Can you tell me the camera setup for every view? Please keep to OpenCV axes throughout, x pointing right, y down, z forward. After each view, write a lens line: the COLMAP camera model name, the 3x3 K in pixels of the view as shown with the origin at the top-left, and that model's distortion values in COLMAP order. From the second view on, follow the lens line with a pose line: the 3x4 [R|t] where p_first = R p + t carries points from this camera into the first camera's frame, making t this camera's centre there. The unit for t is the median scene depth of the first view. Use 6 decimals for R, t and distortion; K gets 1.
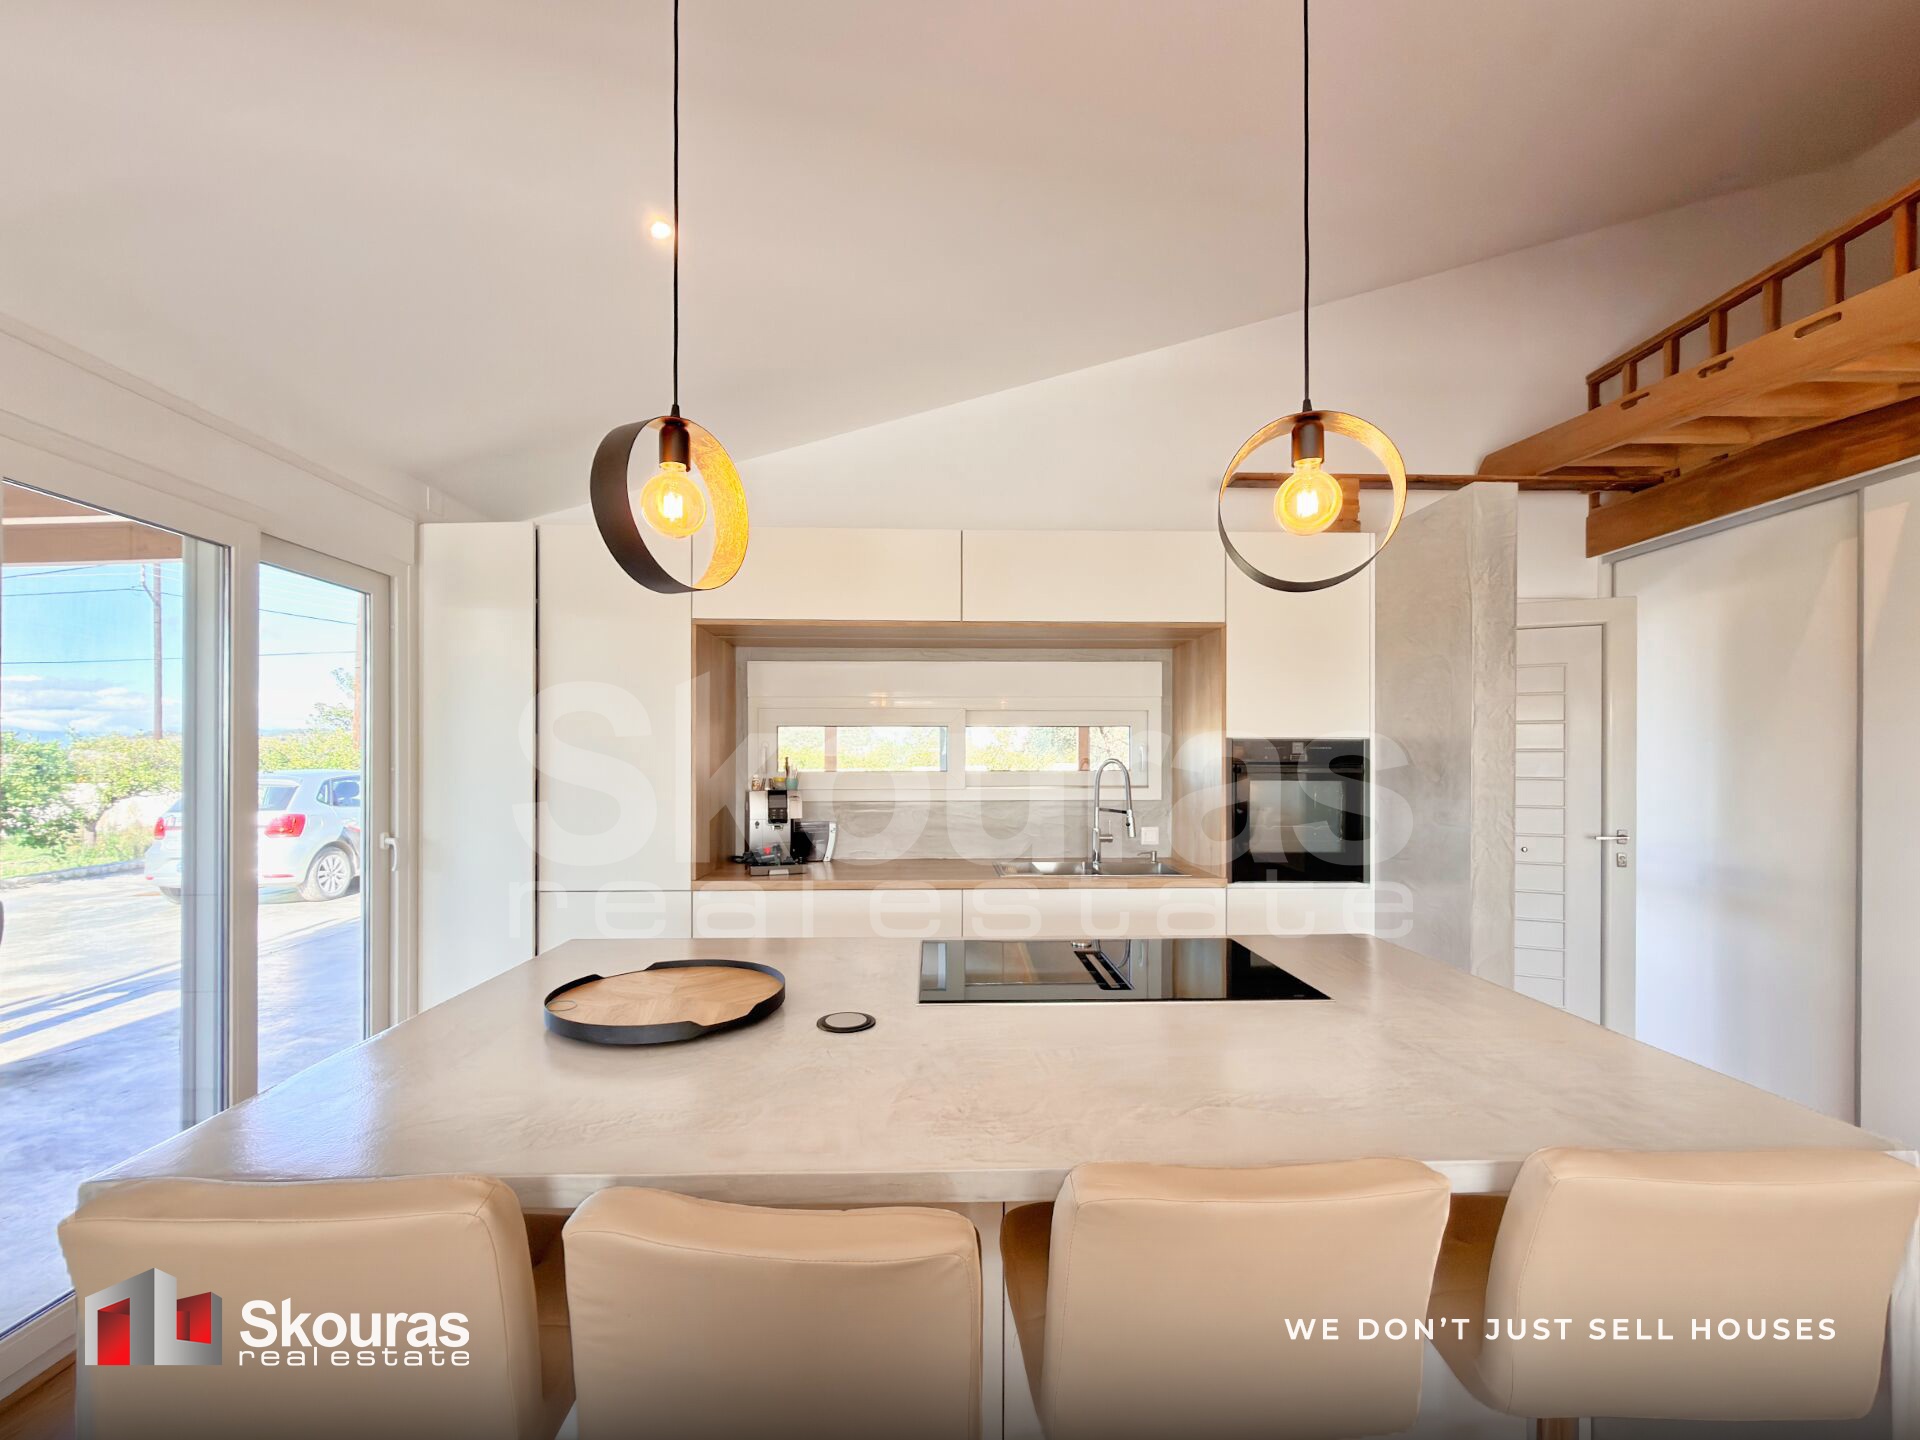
lens RADIAL K [[777.3, 0, 953.6], [0, 777.3, 740.4], [0, 0, 1]] dist [0.000550, 0.000017]
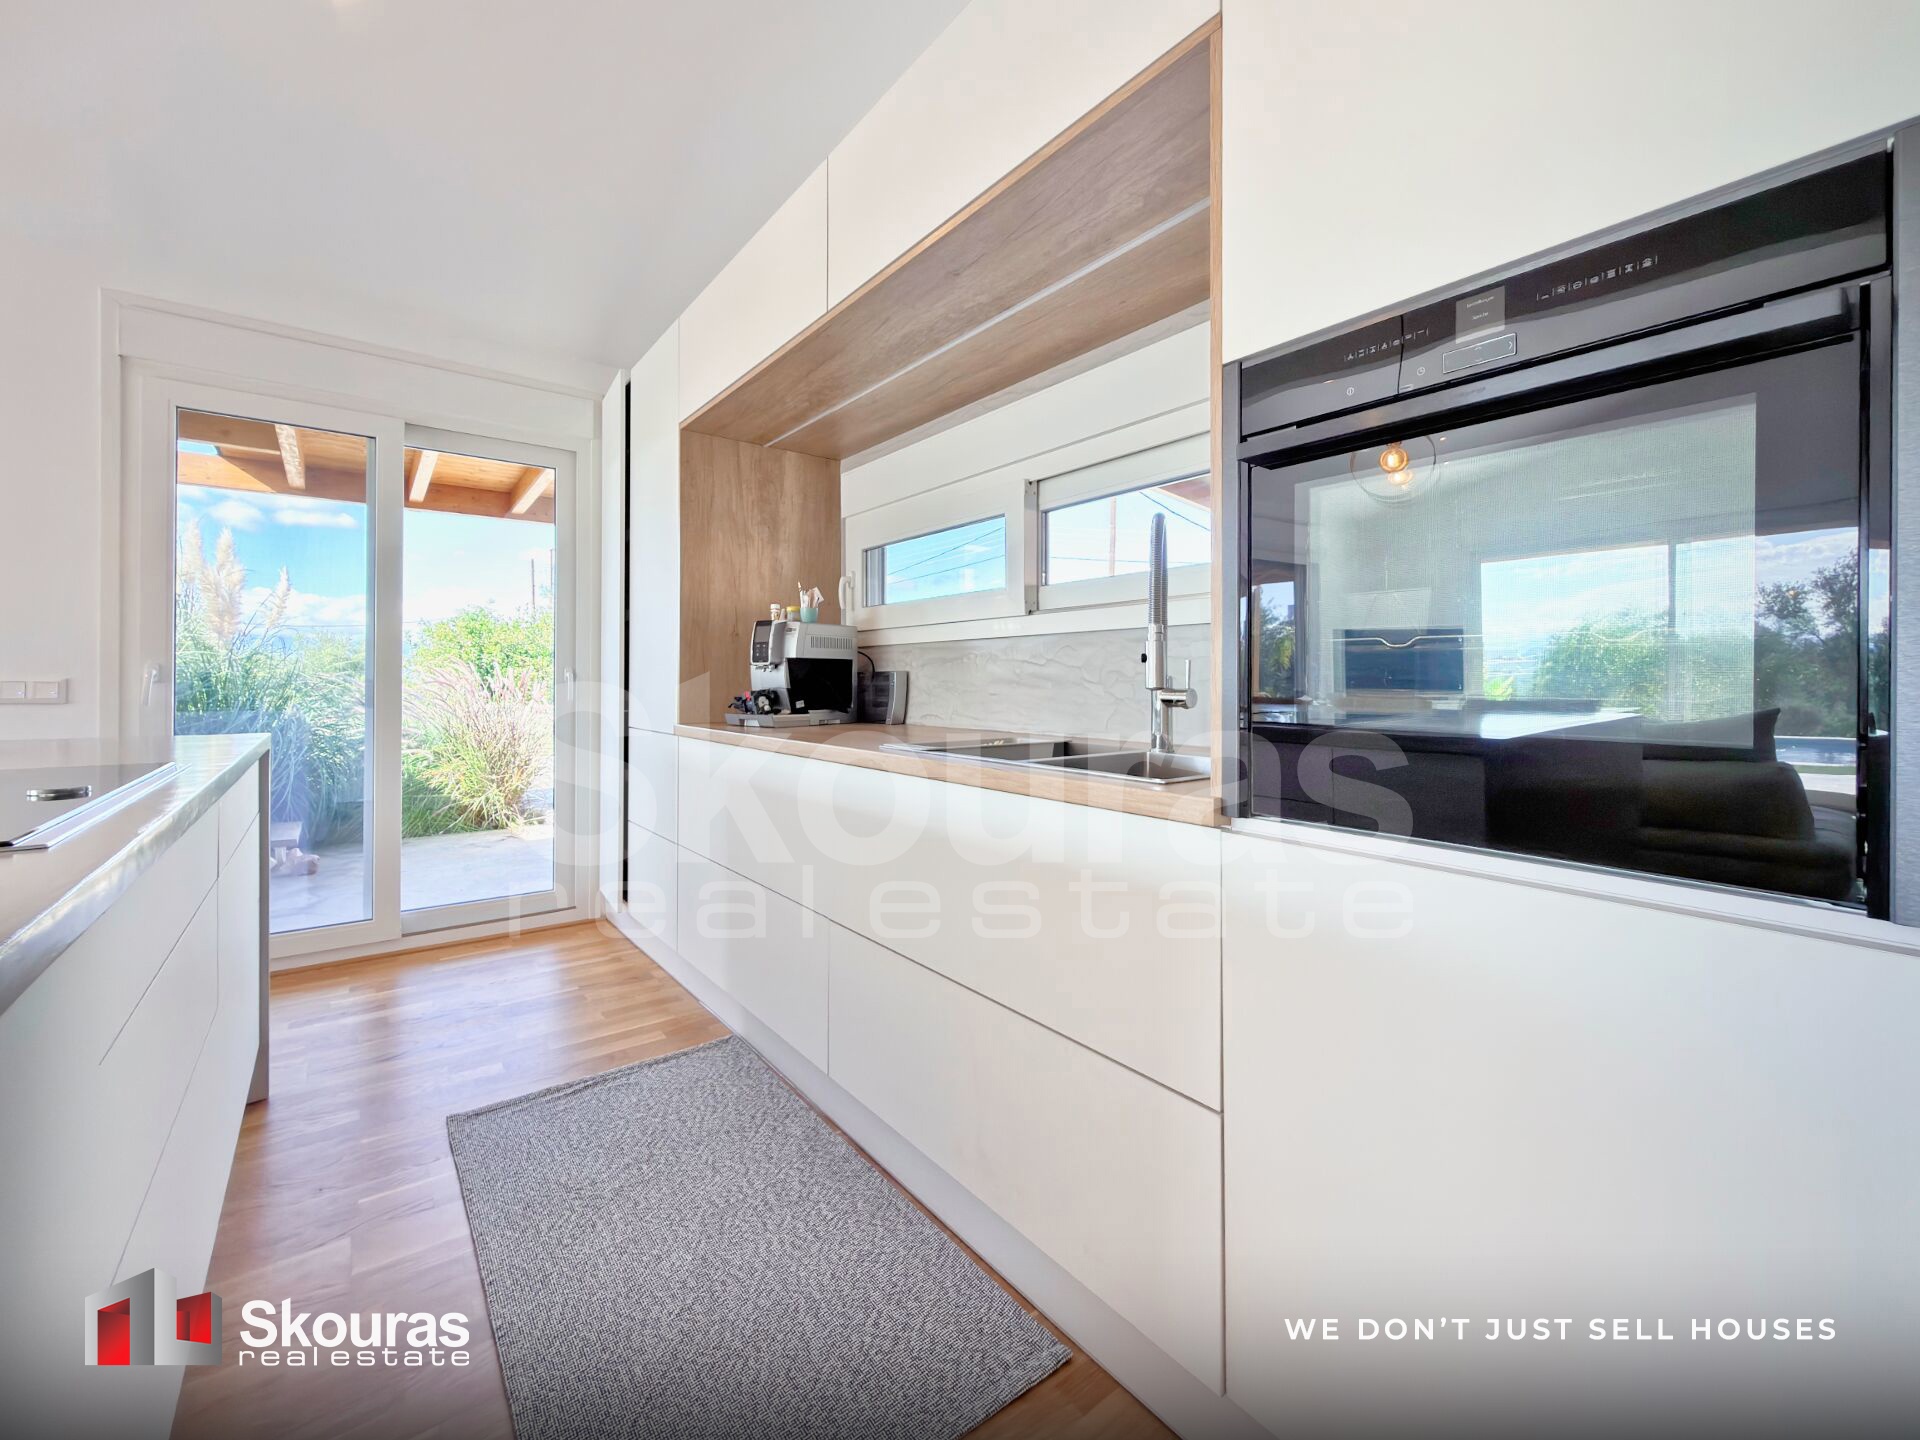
lens RADIAL K [[784.8, 0, 958.2], [0, 784.8, 687.1], [0, 0, 1]] dist [-0.000612, -0.000279]
pose [[0.592031, 0.009101, -0.805863, 0.543676], [0.019209, 0.999493, 0.025400, 0.118753], [0.805686, -0.030517, 0.591556, 0.709475]]
